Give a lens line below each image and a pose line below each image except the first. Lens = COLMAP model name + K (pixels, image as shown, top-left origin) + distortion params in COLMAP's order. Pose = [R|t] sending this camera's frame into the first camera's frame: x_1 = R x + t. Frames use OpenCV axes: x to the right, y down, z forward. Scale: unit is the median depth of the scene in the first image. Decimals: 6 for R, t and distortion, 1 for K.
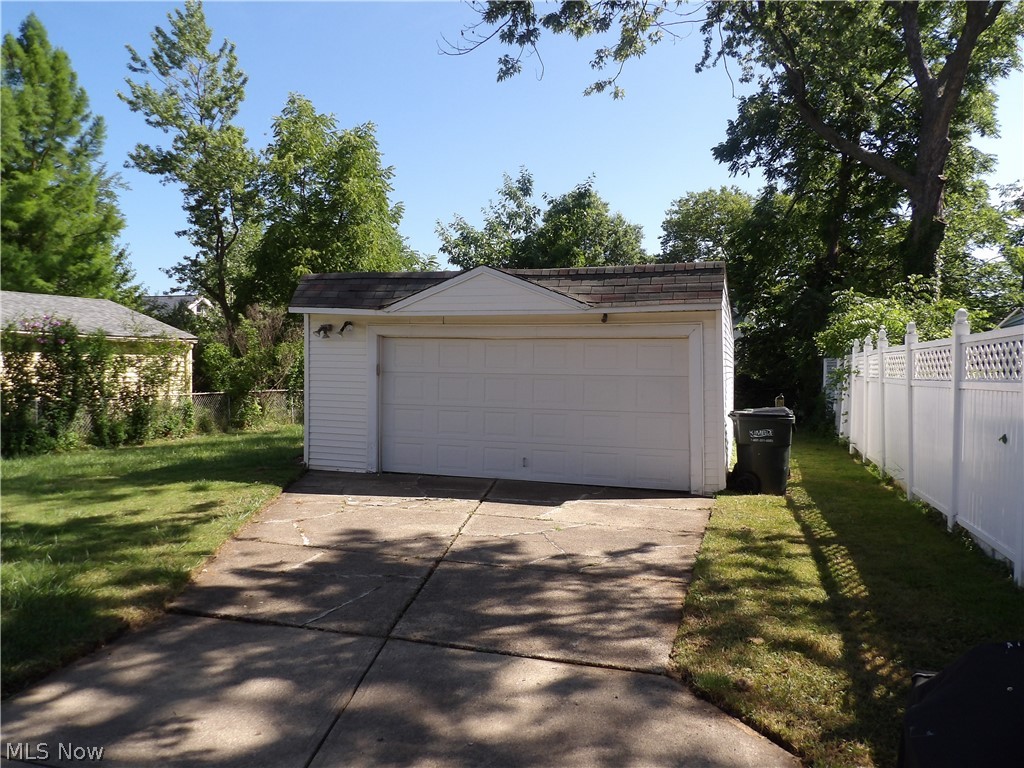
lens RADIAL K [[720.2, 0, 505.2], [0, 720.2, 377.6], [0, 0, 1]] dist [-0.014149, 0.001592]
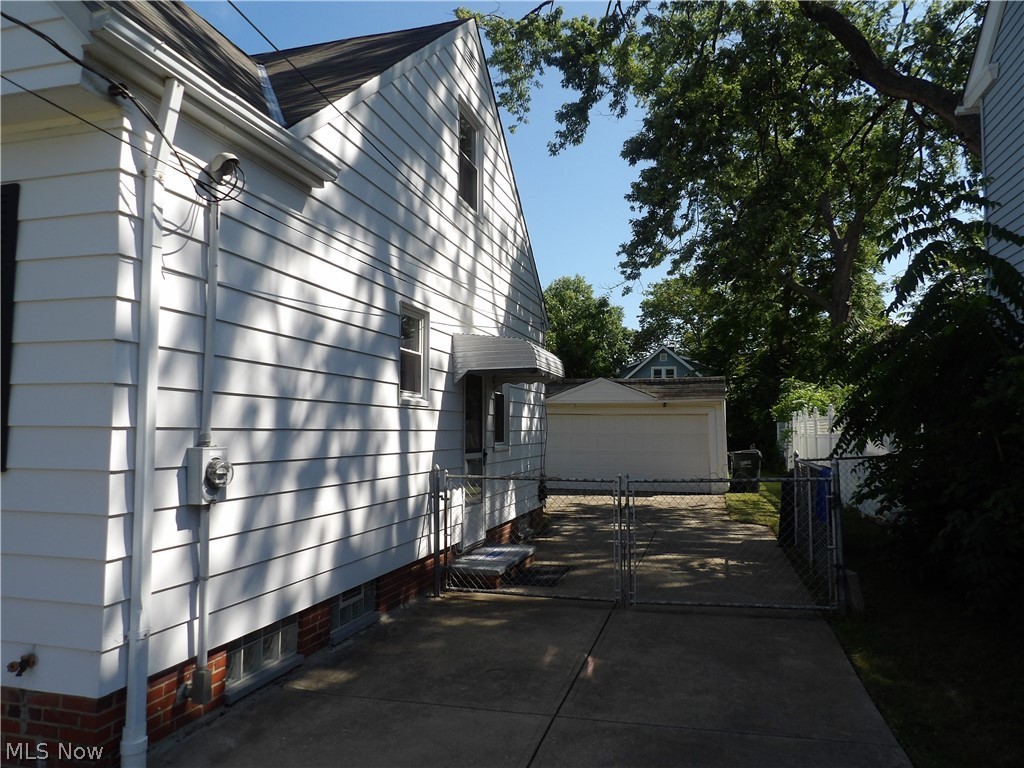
lens RADIAL K [[720.2, 0, 518.8], [0, 720.2, 385.8], [0, 0, 1]] dist [-0.014149, 0.001592]
pose [[0.997654, -0.002724, 0.068403, -0.206696], [0.007790, 0.997235, -0.073898, 0.003782], [-0.068013, 0.074258, 0.994917, -0.485534]]
